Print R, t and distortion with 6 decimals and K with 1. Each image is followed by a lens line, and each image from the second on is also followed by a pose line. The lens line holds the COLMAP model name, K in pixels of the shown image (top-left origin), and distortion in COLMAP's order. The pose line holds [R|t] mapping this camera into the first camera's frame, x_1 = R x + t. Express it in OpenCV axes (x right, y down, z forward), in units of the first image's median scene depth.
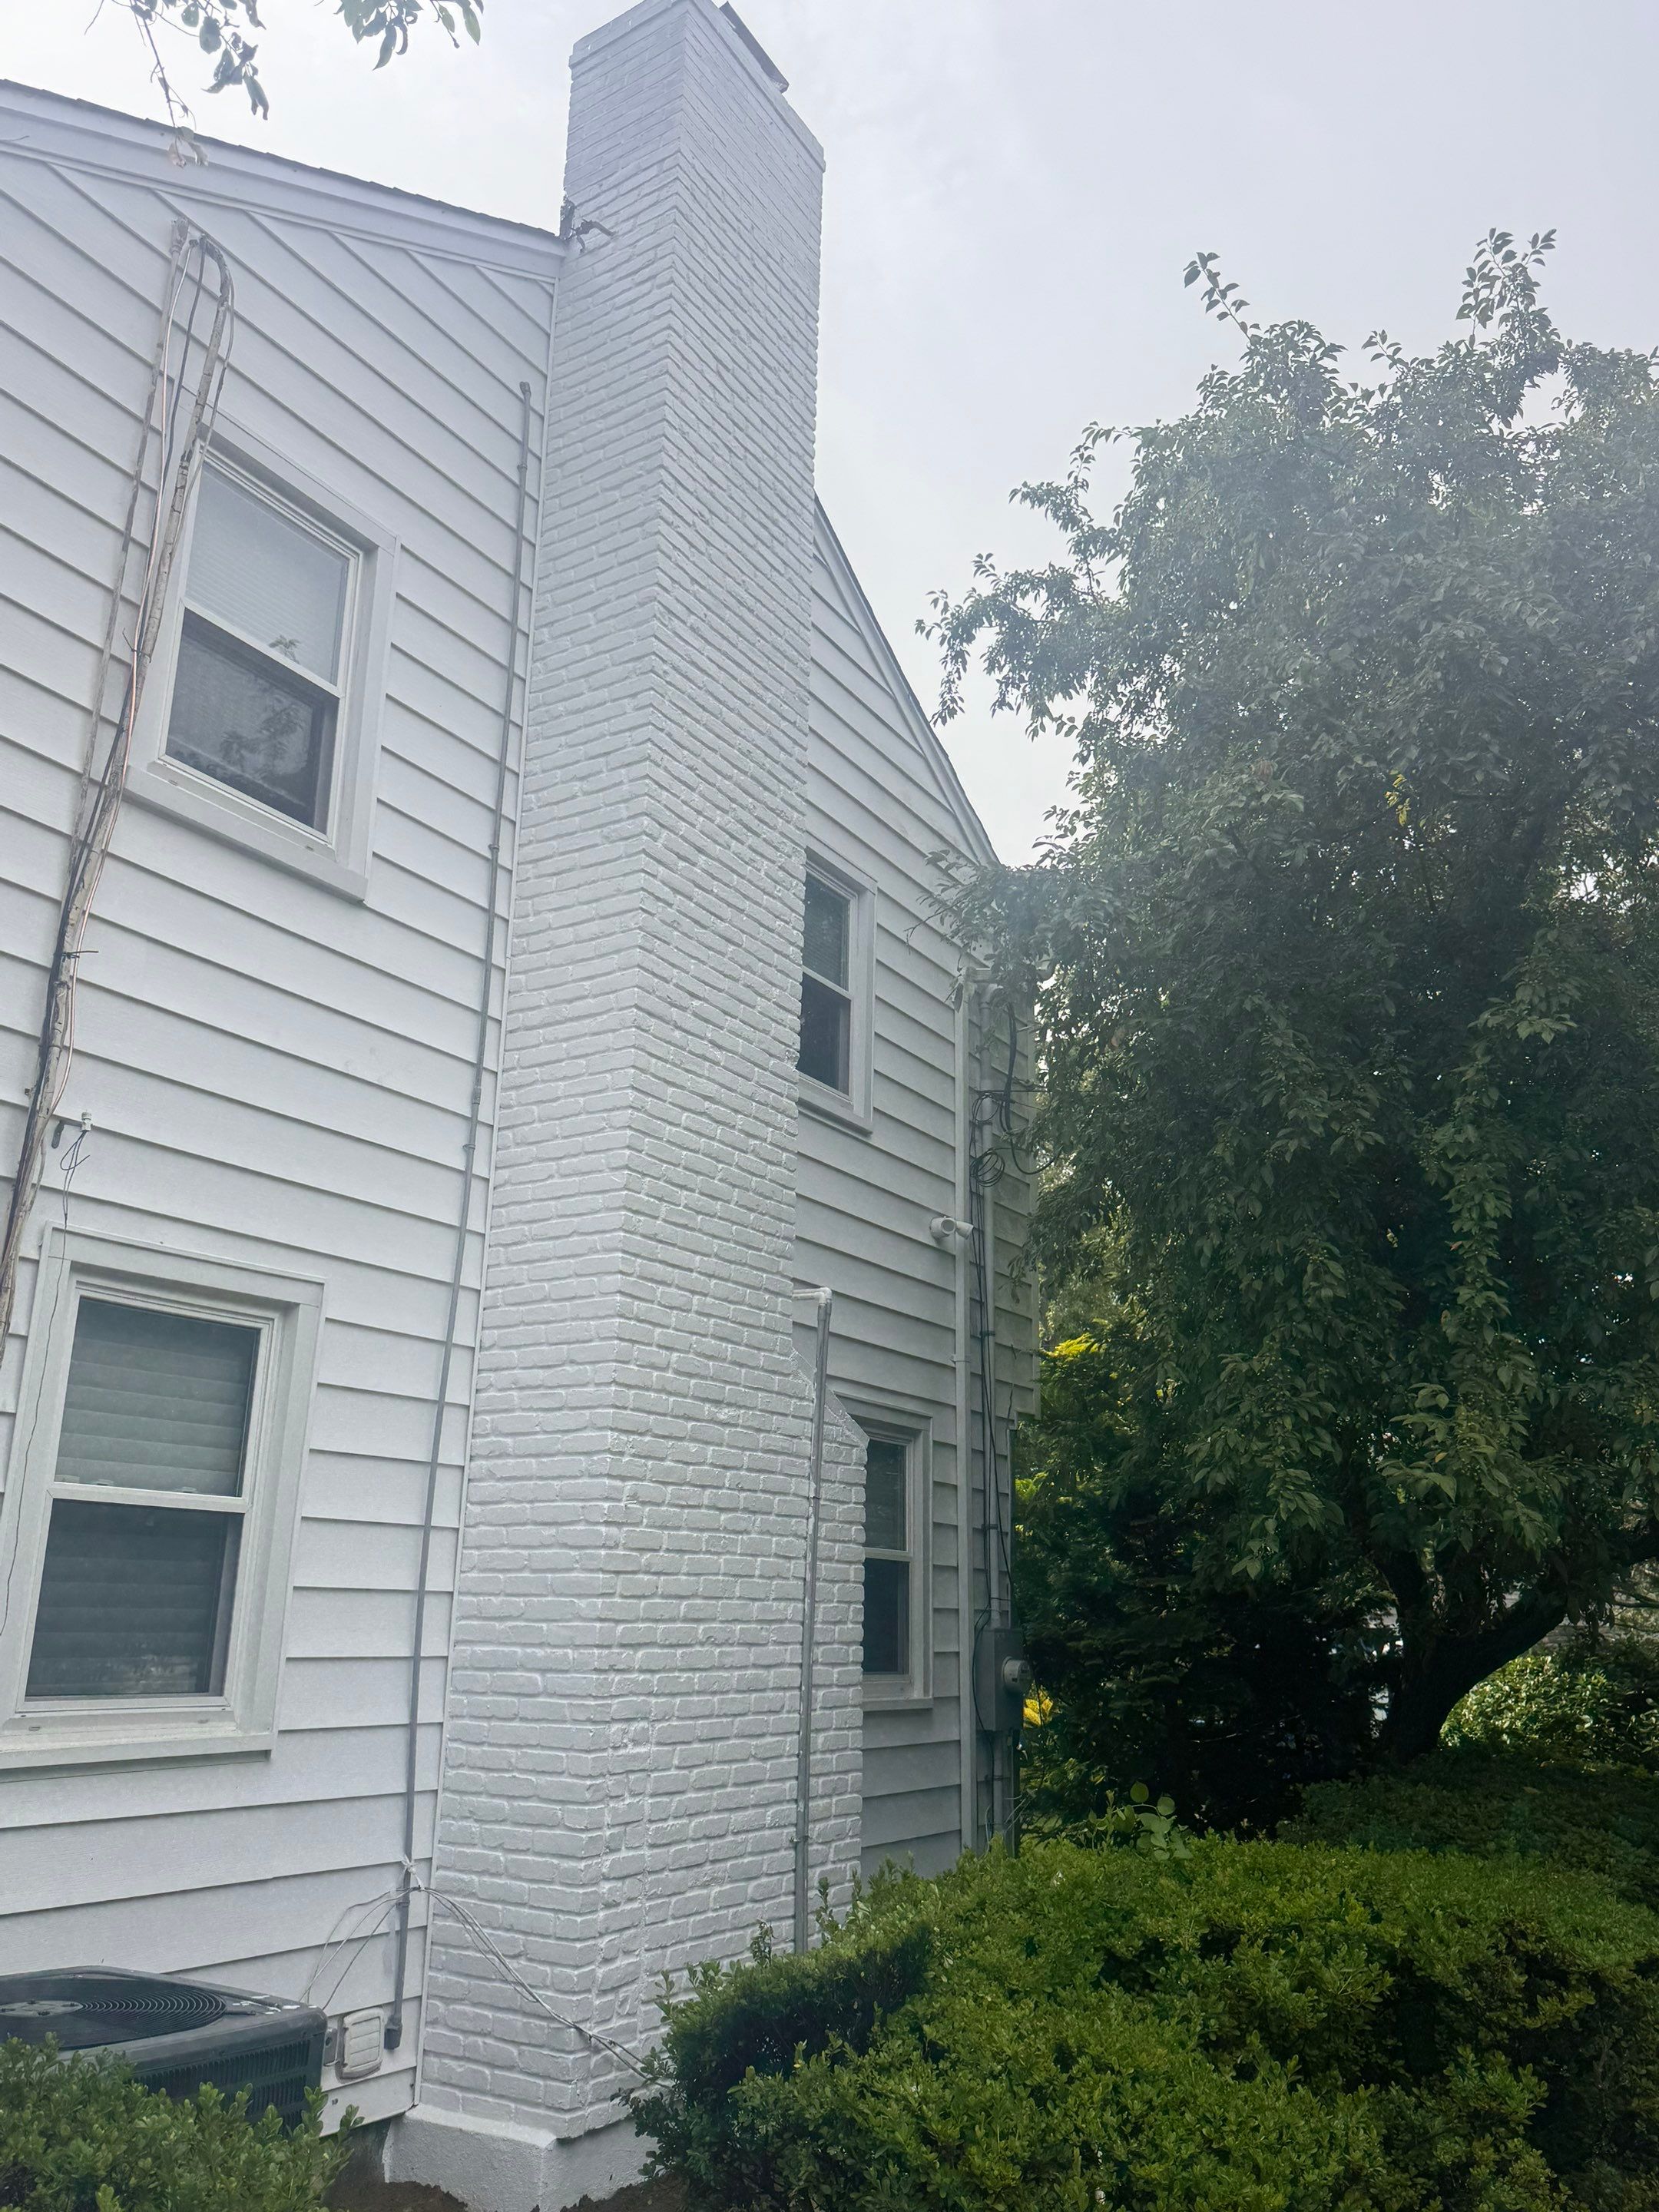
lens RADIAL K [[1717.2, 0, 829.6], [0, 1717.2, 1105.6], [0, 0, 1]] dist [0.002047, 0.000362]
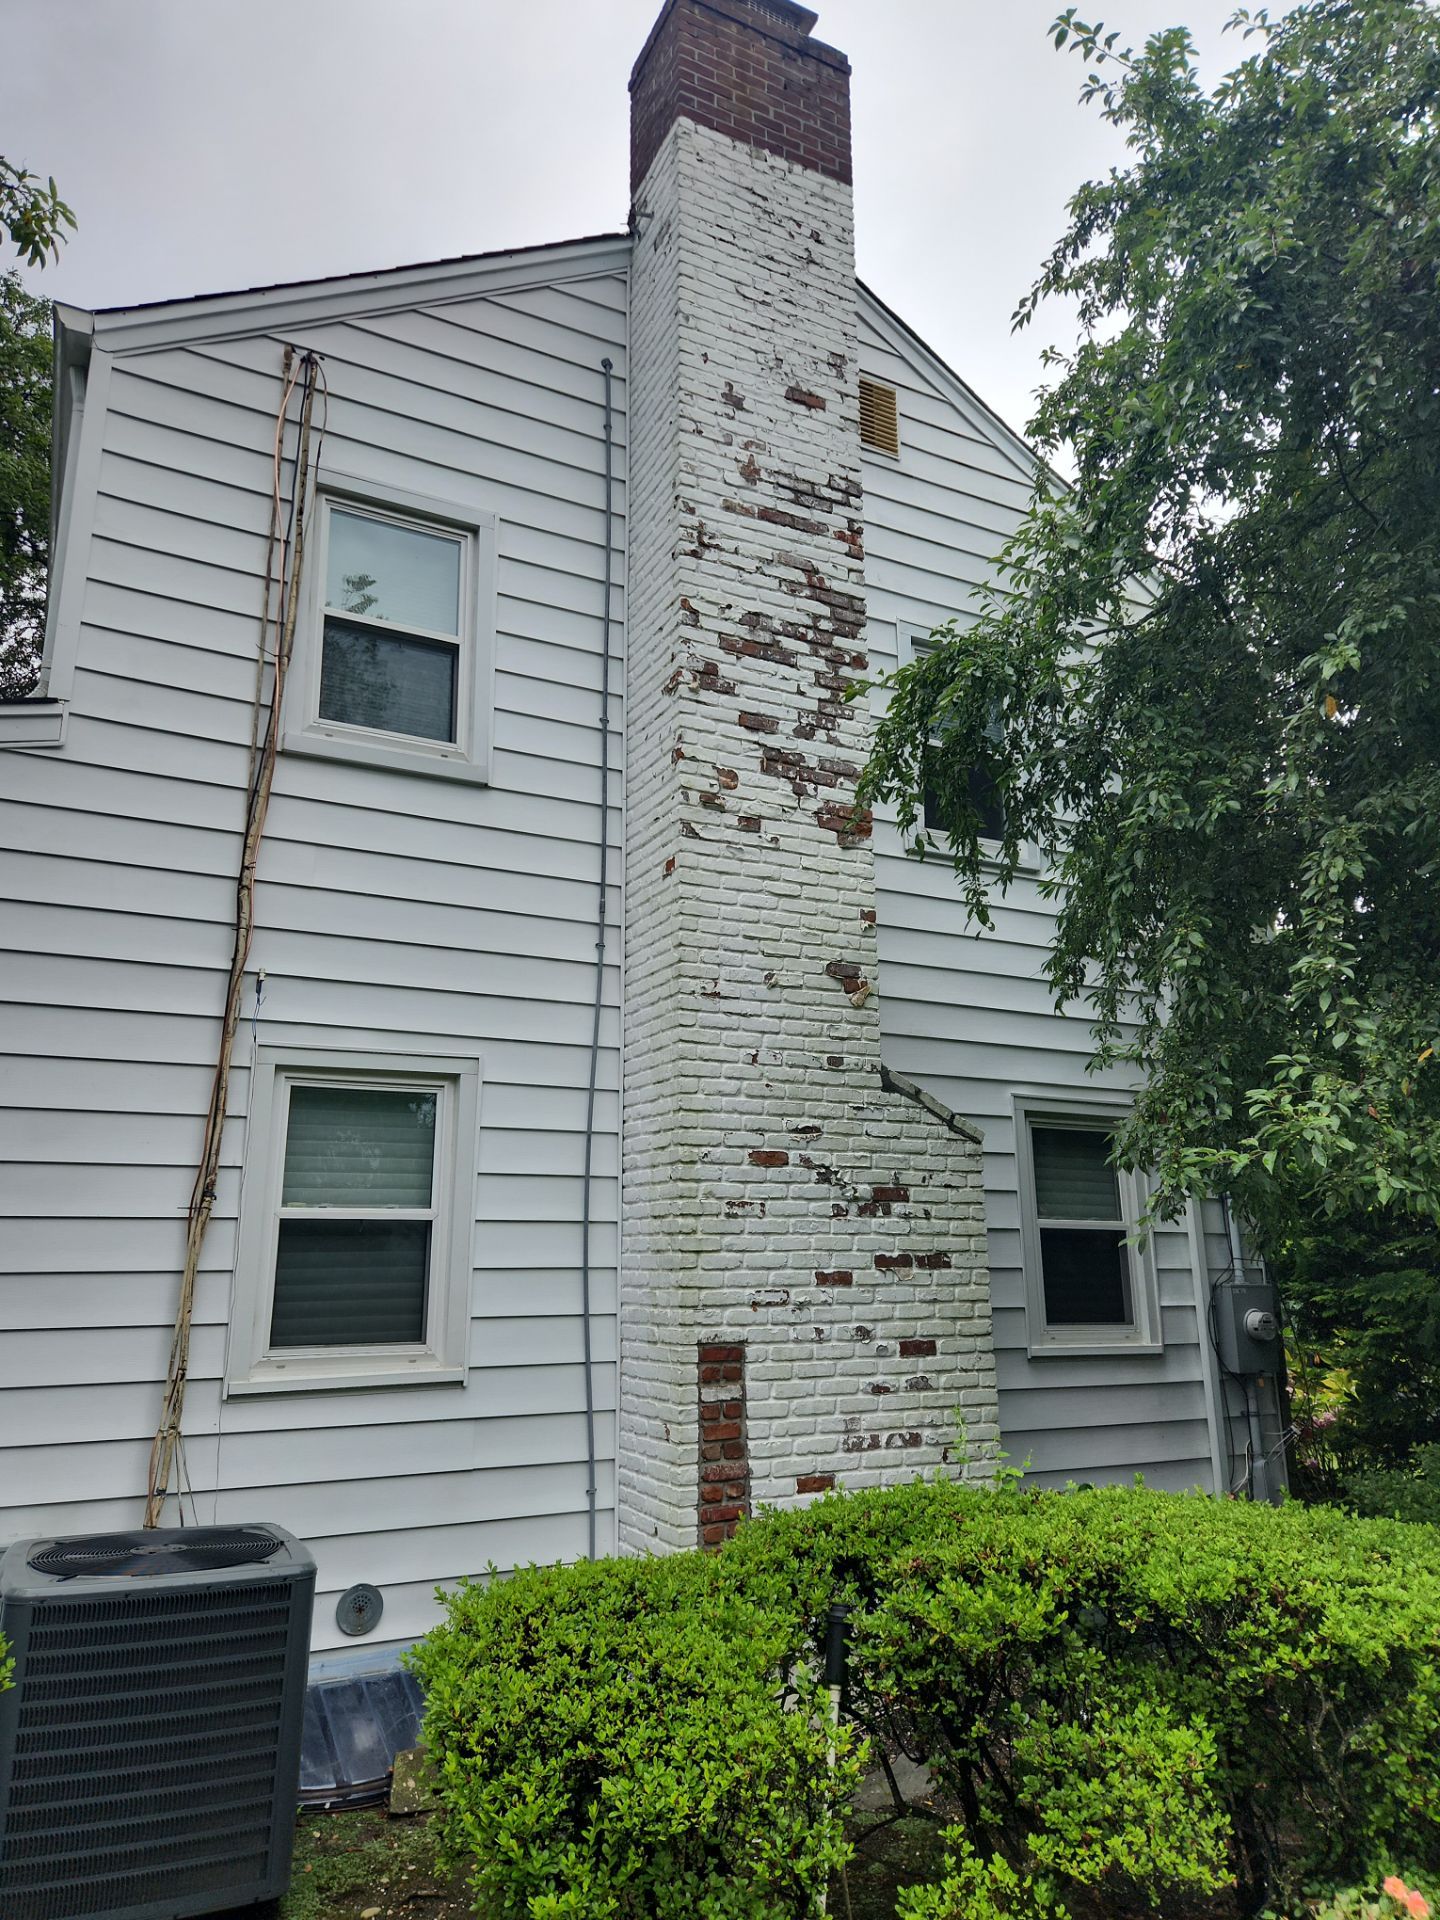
lens RADIAL K [[1319.0, 0, 717.9], [0, 1319.0, 954.2], [0, 0, 1]] dist [0.032680, -0.012711]
pose [[0.860369, -0.134900, -0.491494, 0.407146], [0.162221, 0.986667, 0.013161, 0.034886], [0.483166, -0.091054, 0.870781, 0.142154]]
